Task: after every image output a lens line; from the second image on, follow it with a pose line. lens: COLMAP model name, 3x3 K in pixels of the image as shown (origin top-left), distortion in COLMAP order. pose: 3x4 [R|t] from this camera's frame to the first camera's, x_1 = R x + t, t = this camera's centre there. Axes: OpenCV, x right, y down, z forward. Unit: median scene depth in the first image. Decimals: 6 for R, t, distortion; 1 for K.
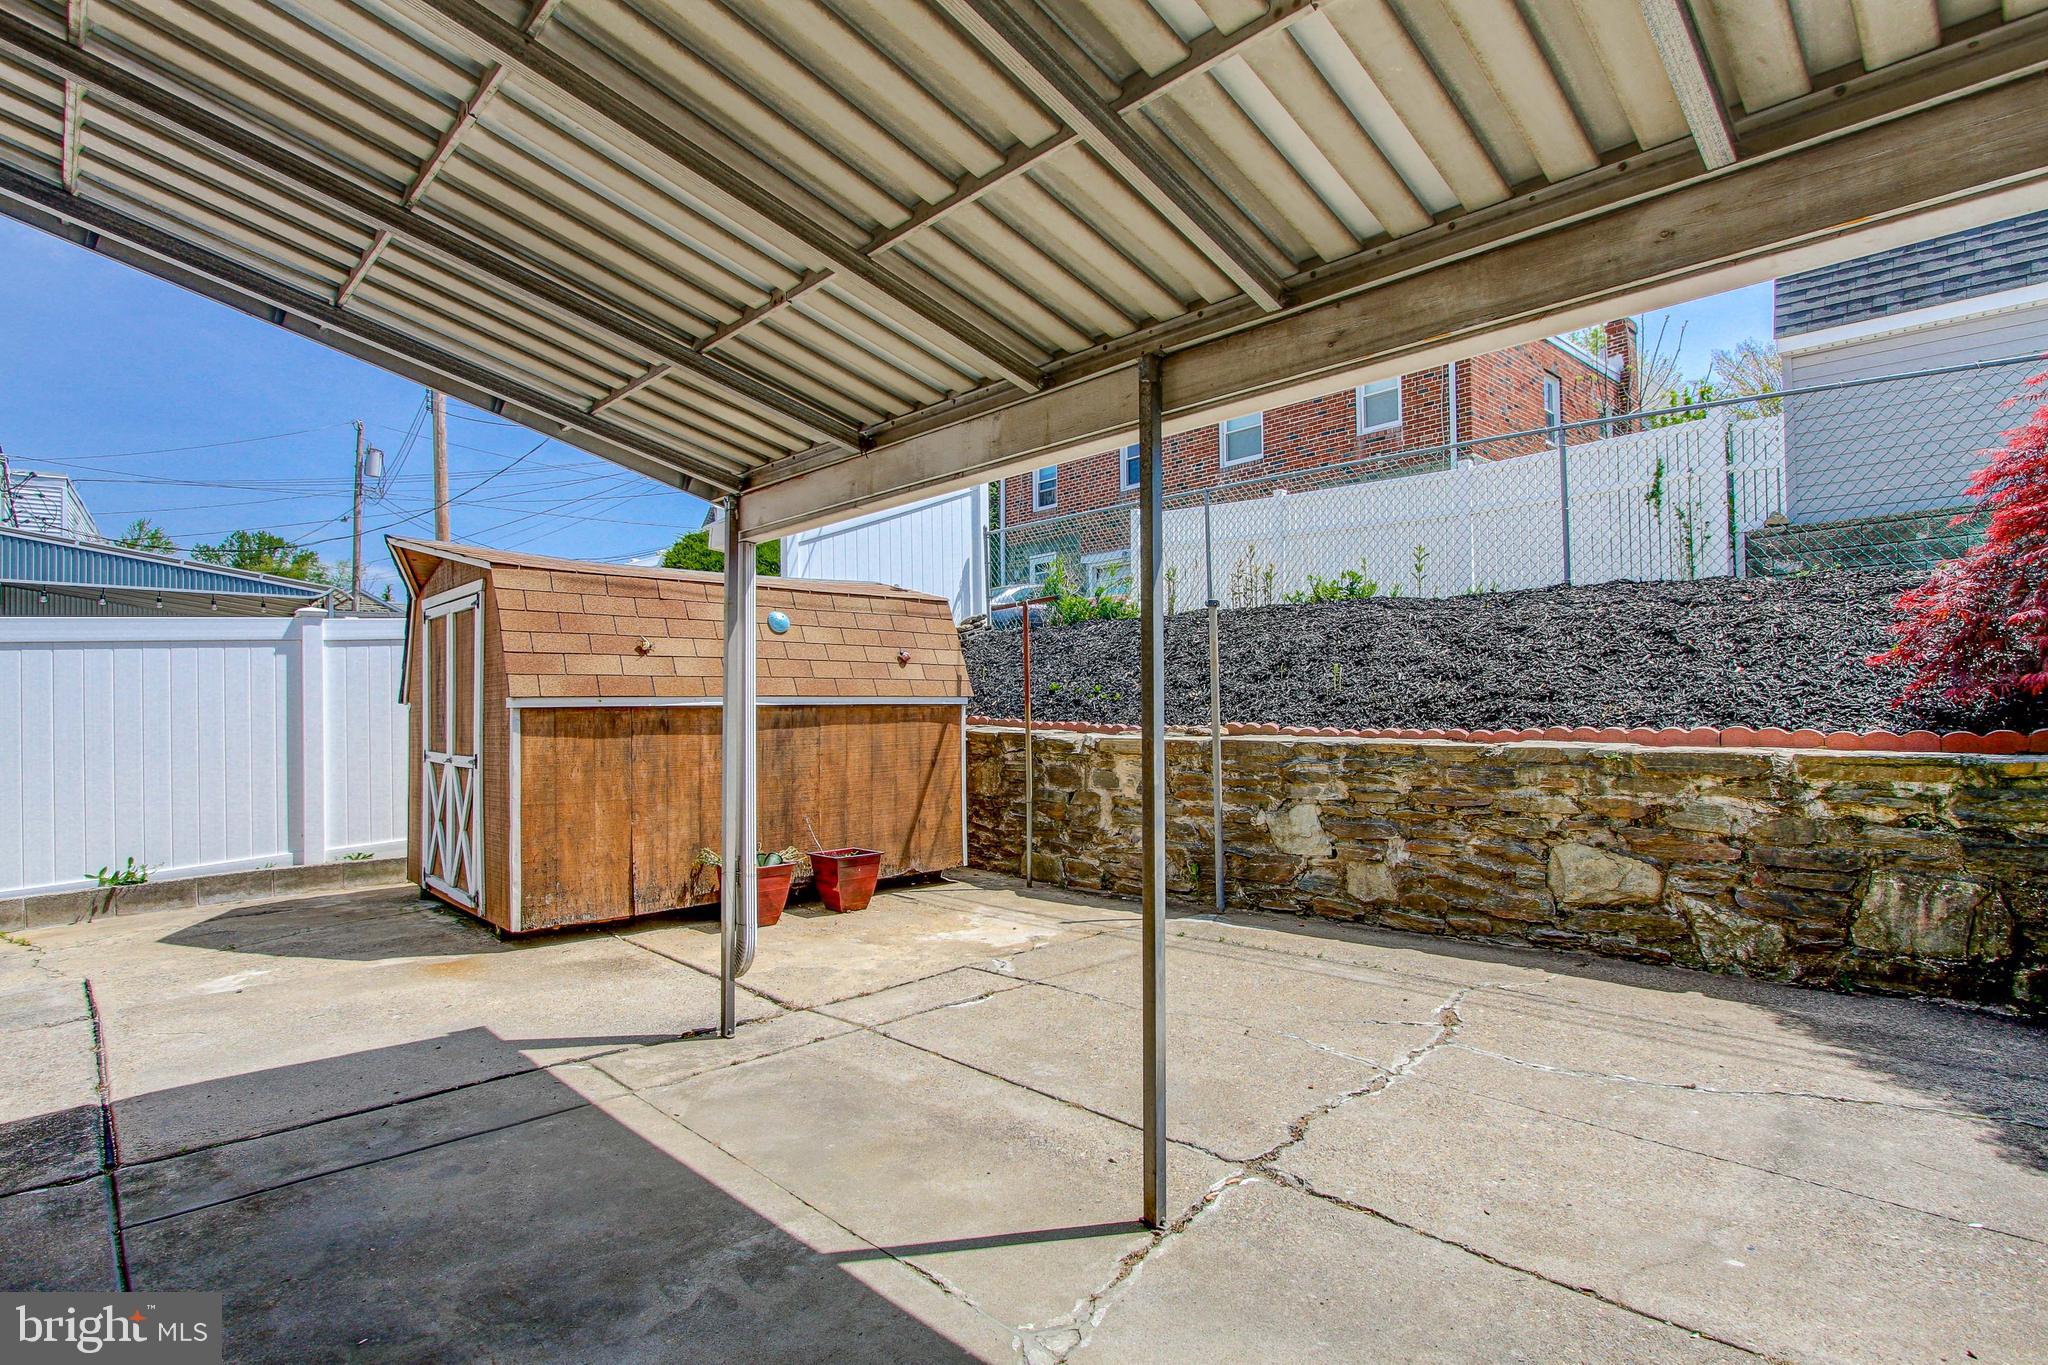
lens RADIAL K [[1005.8, 0, 1016.9], [0, 1005.8, 708.7], [0, 0, 1]] dist [-0.001843, -0.000124]
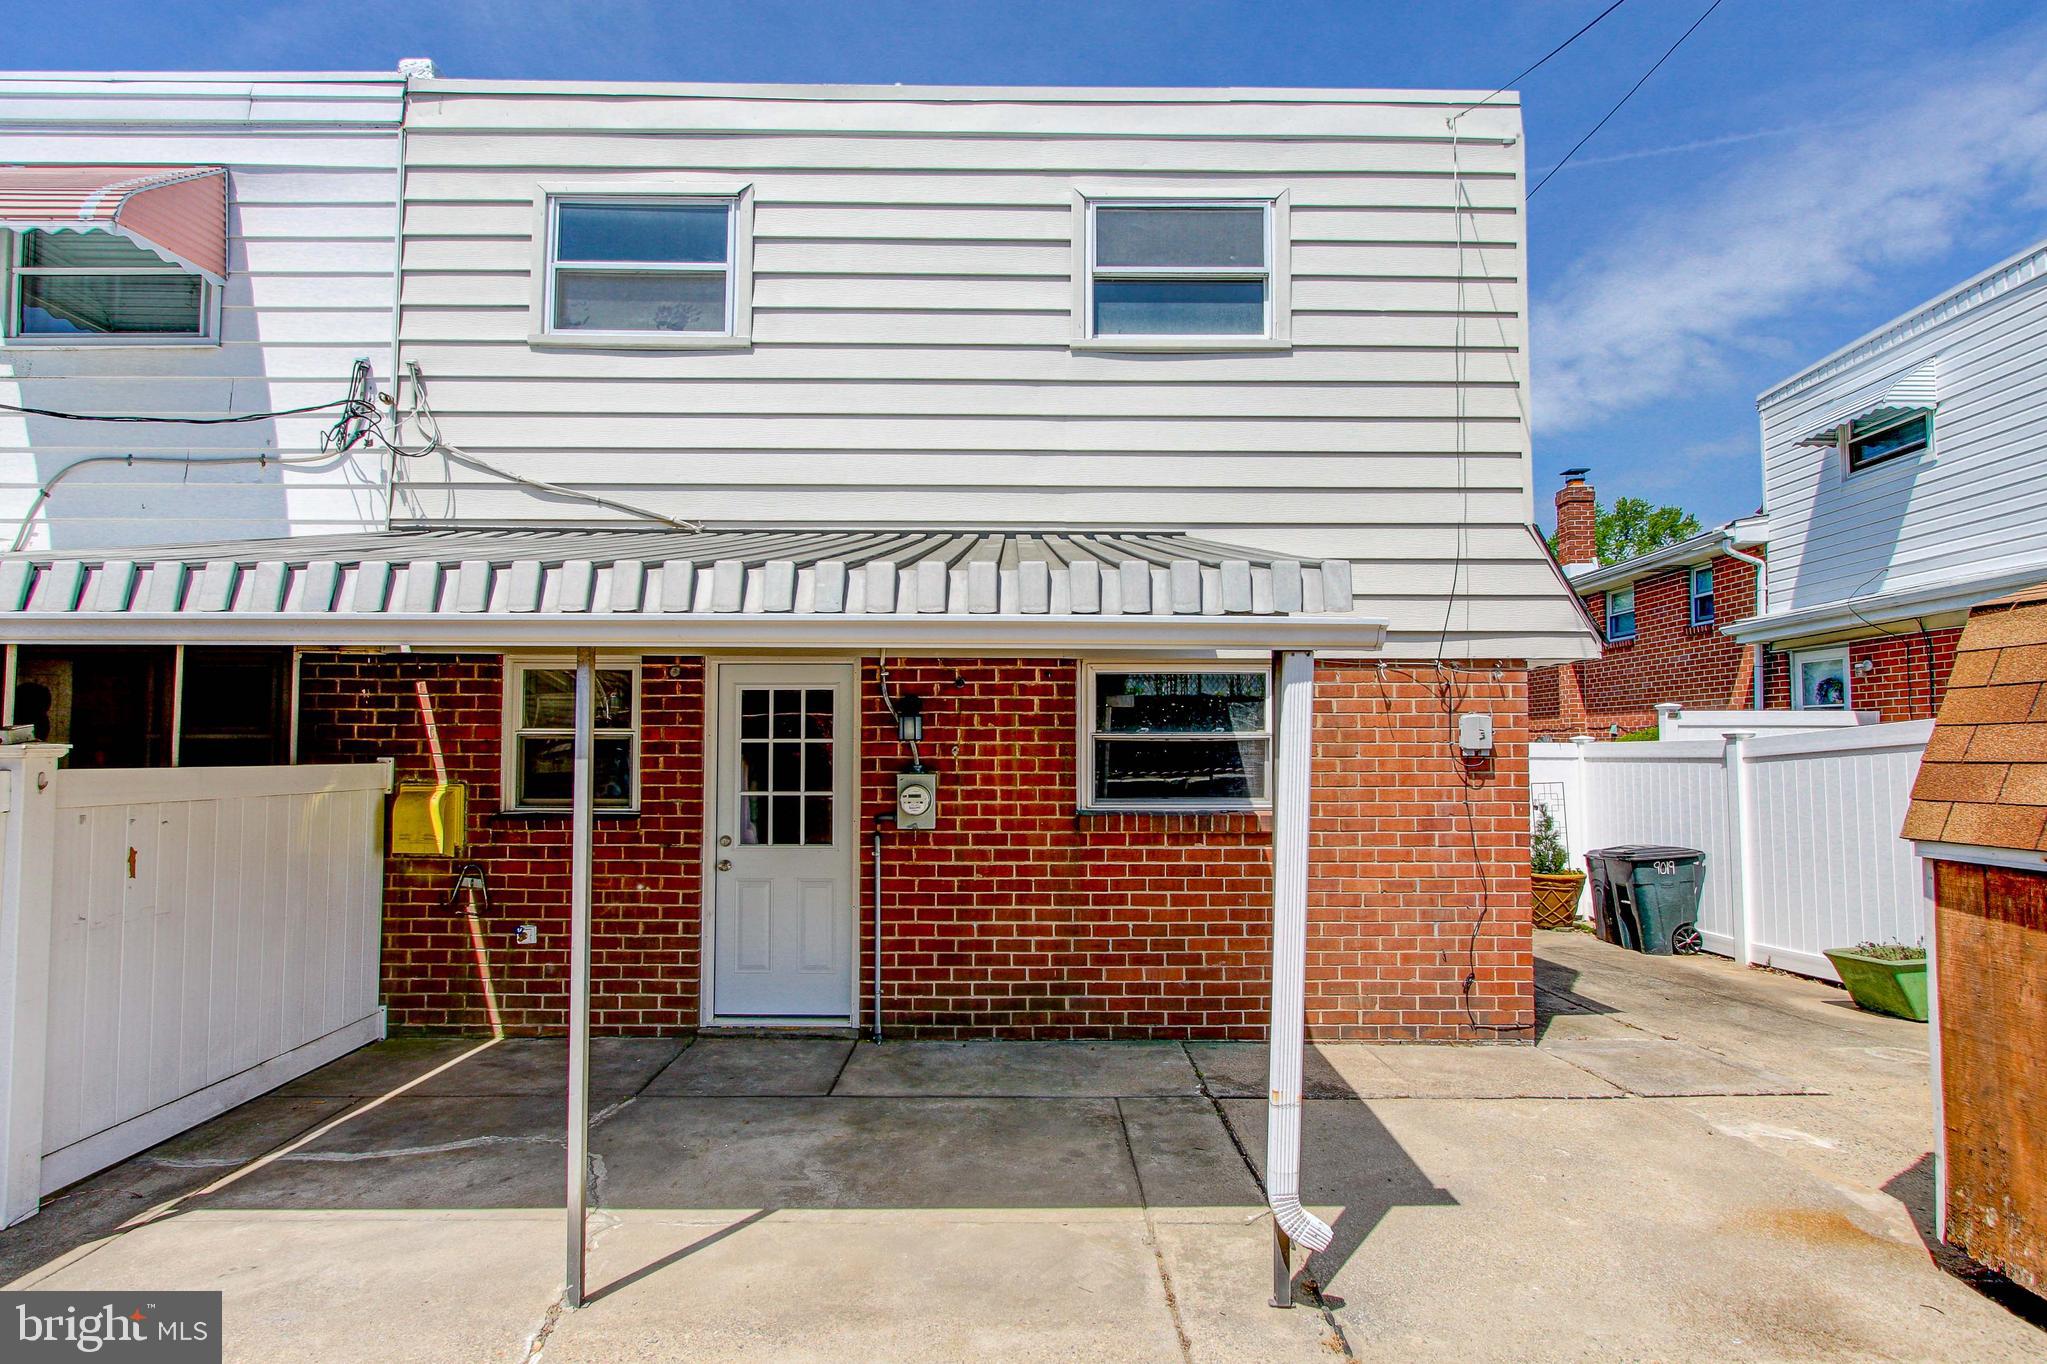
lens RADIAL K [[1005.3, 0, 1016.4], [0, 1005.3, 708.2], [0, 0, 1]] dist [-0.001843, -0.000124]
pose [[-0.689625, -0.013334, -0.724044, 0.488586], [0.018940, 0.999156, -0.036440, -0.124800], [0.723919, -0.038843, -0.688791, 1.651792]]
